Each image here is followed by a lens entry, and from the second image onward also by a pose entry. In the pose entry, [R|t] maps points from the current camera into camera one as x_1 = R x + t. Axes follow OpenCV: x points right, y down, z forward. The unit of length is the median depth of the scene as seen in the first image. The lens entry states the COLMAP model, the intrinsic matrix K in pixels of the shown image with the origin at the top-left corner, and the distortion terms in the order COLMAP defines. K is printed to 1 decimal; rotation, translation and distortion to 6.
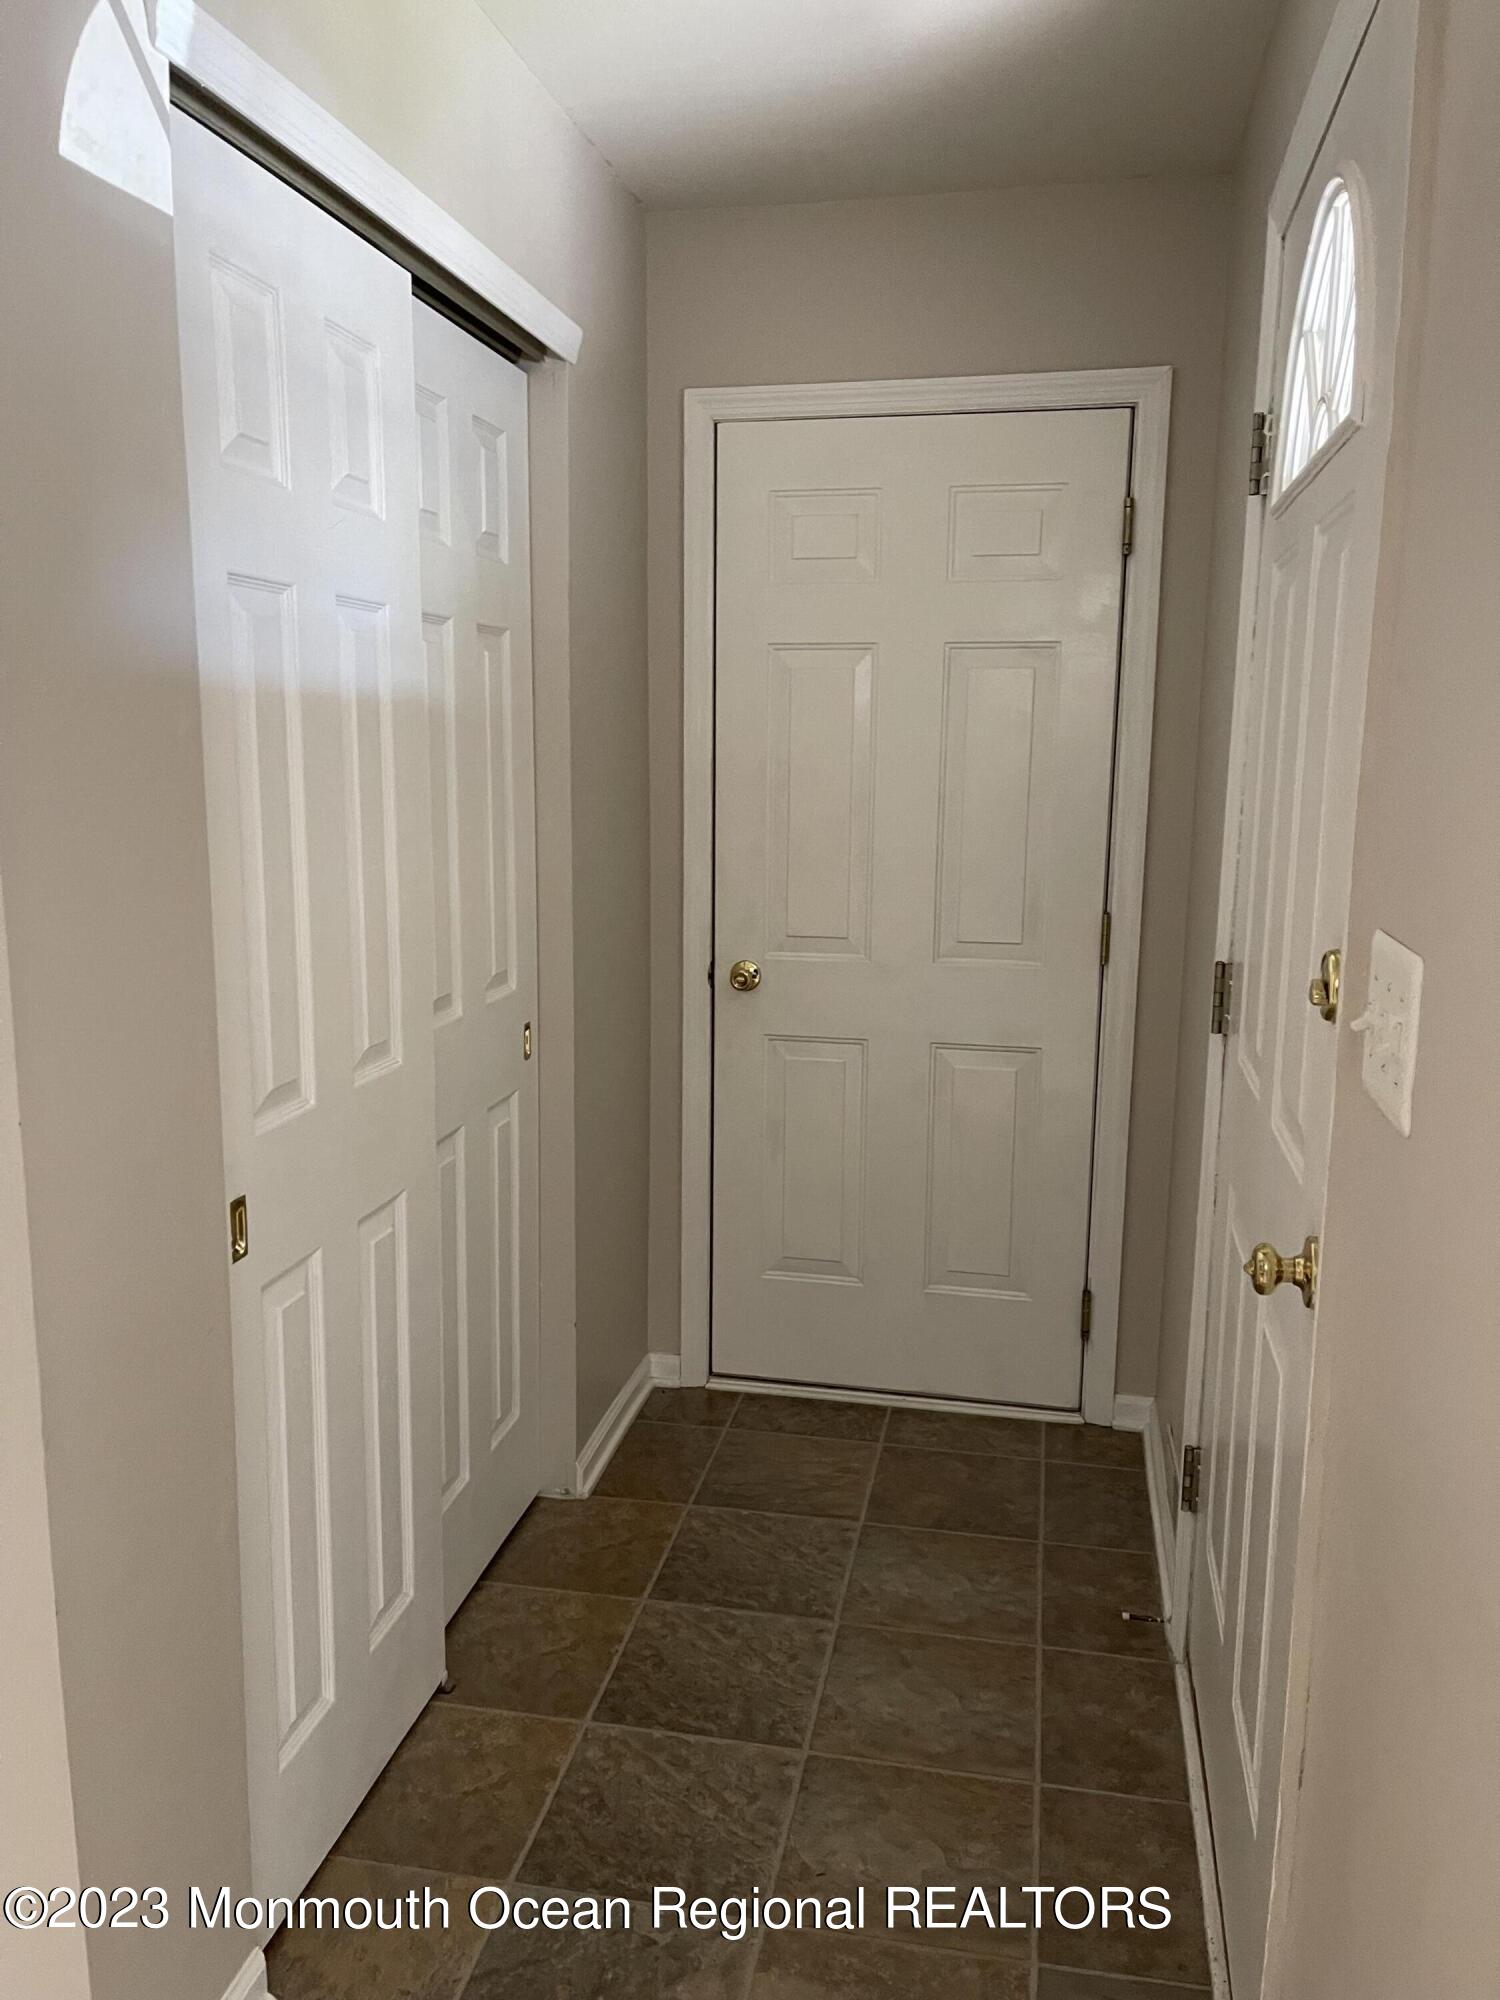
lens RADIAL K [[1545.7, 0, 757.2], [0, 1545.7, 1002.5], [0, 0, 1]] dist [0.047945, -0.044951]
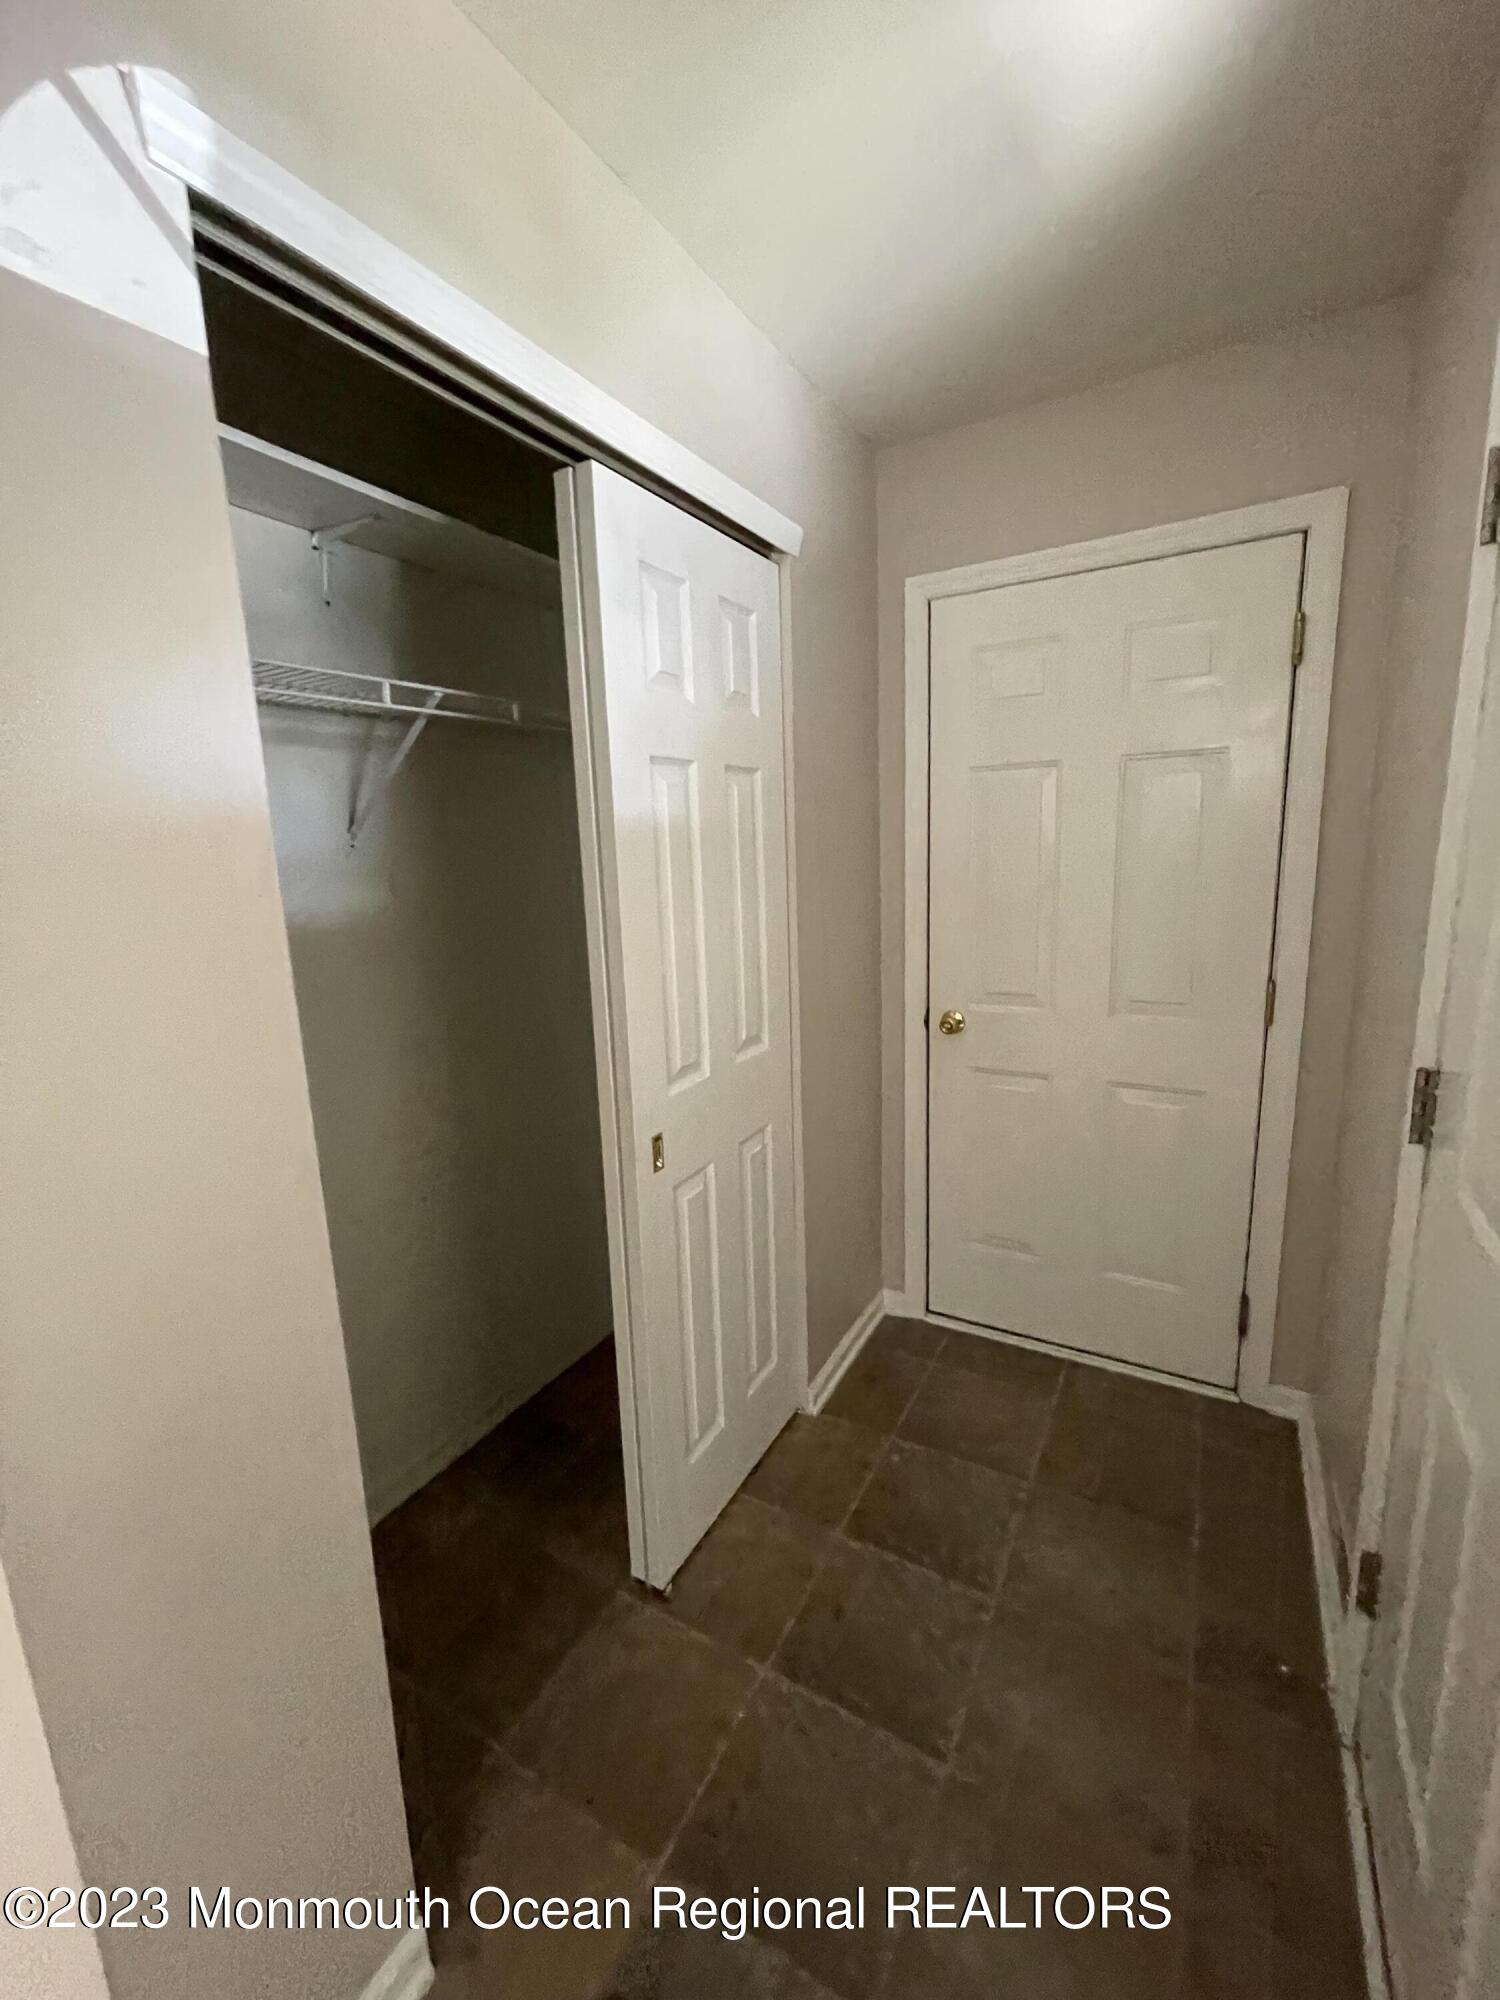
lens RADIAL K [[818.9, 0, 740.7], [0, 818.9, 994.9], [0, 0, 1]] dist [-0.001949, 0.001181]
pose [[0.942649, 0.012156, -0.333563, 0.055430], [-0.007238, 0.999846, 0.015983, -0.051550], [0.333706, -0.012652, 0.942592, 0.288341]]
